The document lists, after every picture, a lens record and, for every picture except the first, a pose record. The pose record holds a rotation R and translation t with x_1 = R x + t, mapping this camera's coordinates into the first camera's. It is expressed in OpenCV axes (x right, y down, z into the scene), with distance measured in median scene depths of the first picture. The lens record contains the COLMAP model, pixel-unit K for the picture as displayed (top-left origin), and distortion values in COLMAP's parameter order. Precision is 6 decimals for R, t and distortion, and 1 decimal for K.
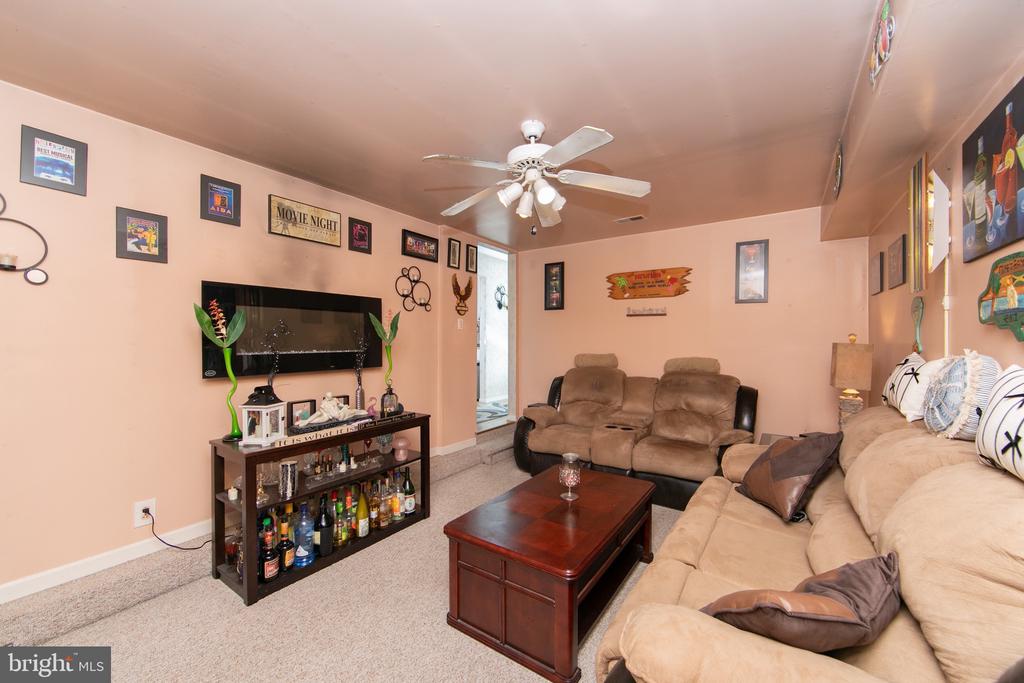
lens RADIAL K [[405.8, 0, 519.3], [0, 405.8, 341.9], [0, 0, 1]] dist [-0.011006, 0.003097]
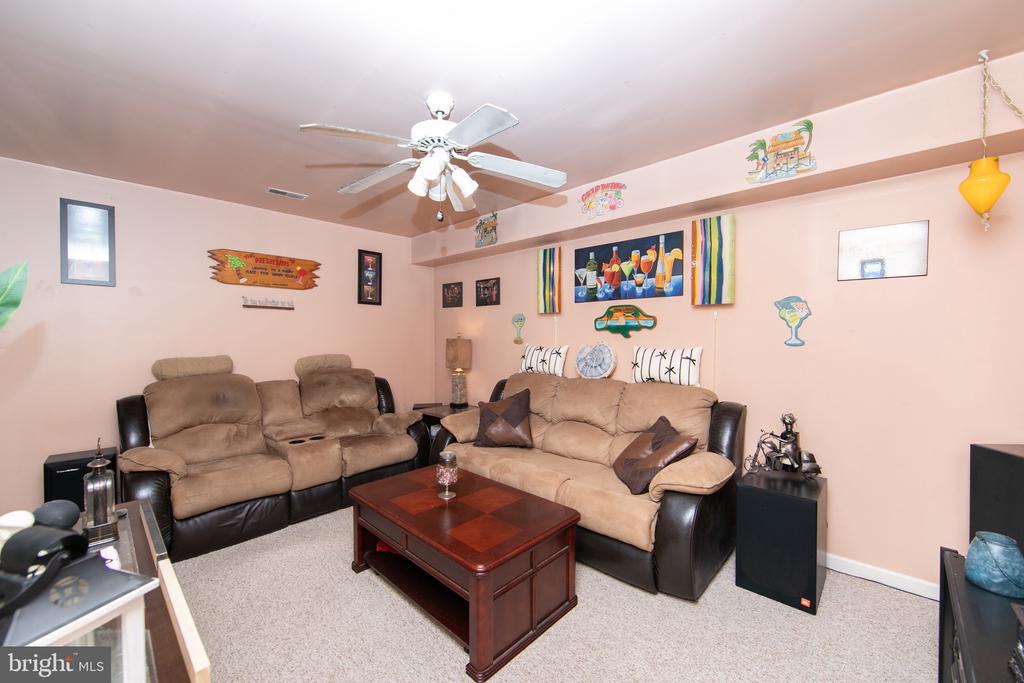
lens RADIAL K [[405.8, 0, 519.7], [0, 405.8, 338.6], [0, 0, 1]] dist [-0.011006, 0.003097]
pose [[0.184940, -0.018731, 0.982571, -0.444306], [0.001501, 0.999823, 0.018777, -0.017061], [-0.982749, -0.001997, 0.184935, 0.345876]]
